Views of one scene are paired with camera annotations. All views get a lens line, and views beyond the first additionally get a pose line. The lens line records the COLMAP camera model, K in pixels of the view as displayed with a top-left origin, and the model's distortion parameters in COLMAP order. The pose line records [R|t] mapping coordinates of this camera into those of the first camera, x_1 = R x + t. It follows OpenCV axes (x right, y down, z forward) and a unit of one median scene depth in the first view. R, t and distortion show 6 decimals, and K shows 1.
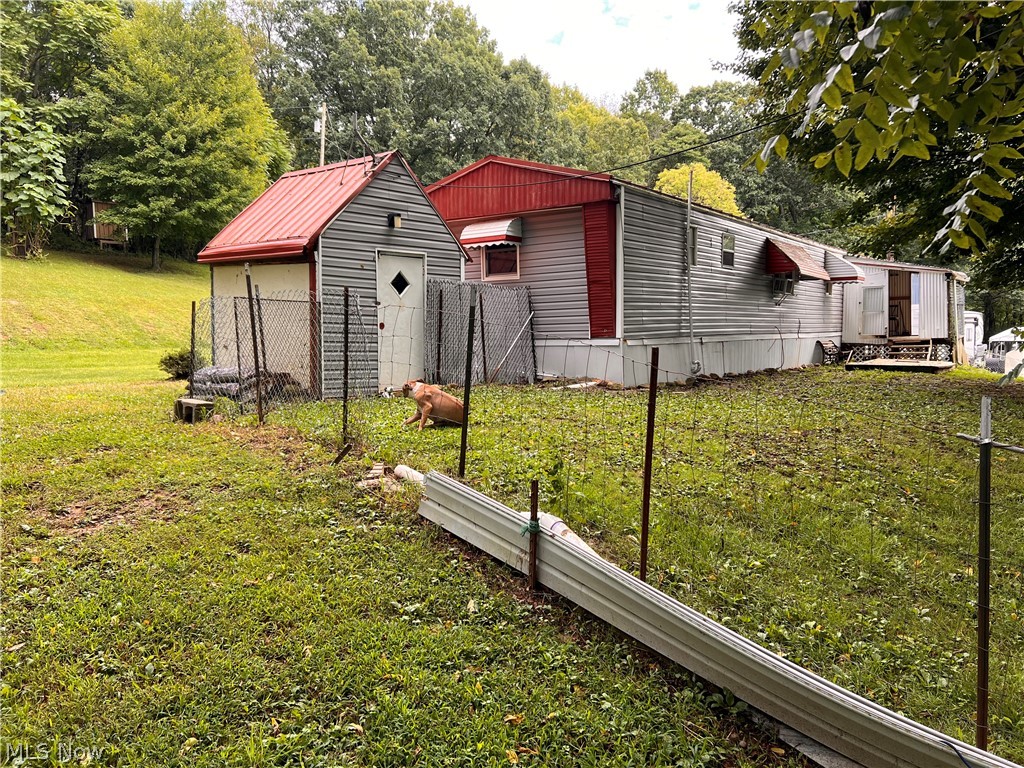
lens RADIAL K [[751.3, 0, 516.9], [0, 751.3, 379.7], [0, 0, 1]] dist [0.054899, -0.064402]
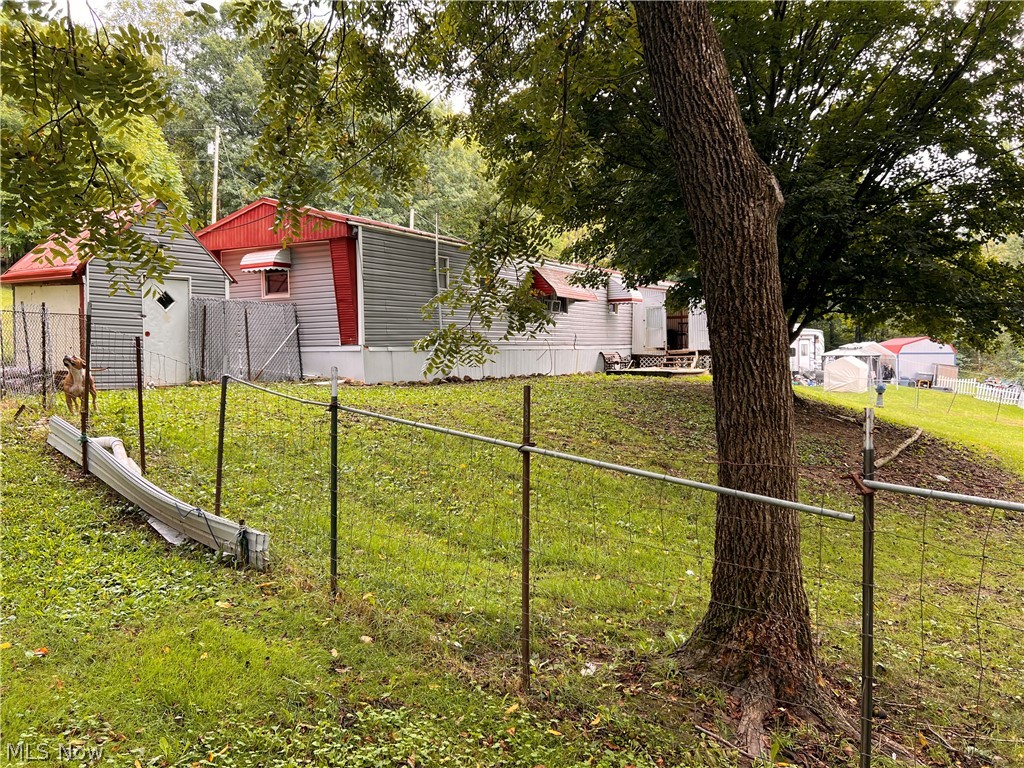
lens RADIAL K [[751.3, 0, 515.6], [0, 751.3, 386.8], [0, 0, 1]] dist [0.054899, -0.064402]
pose [[0.996331, -0.003417, 0.085517, 0.204845], [0.004646, 0.999889, -0.014177, 0.024369], [-0.085459, 0.014522, 0.996236, -0.203031]]
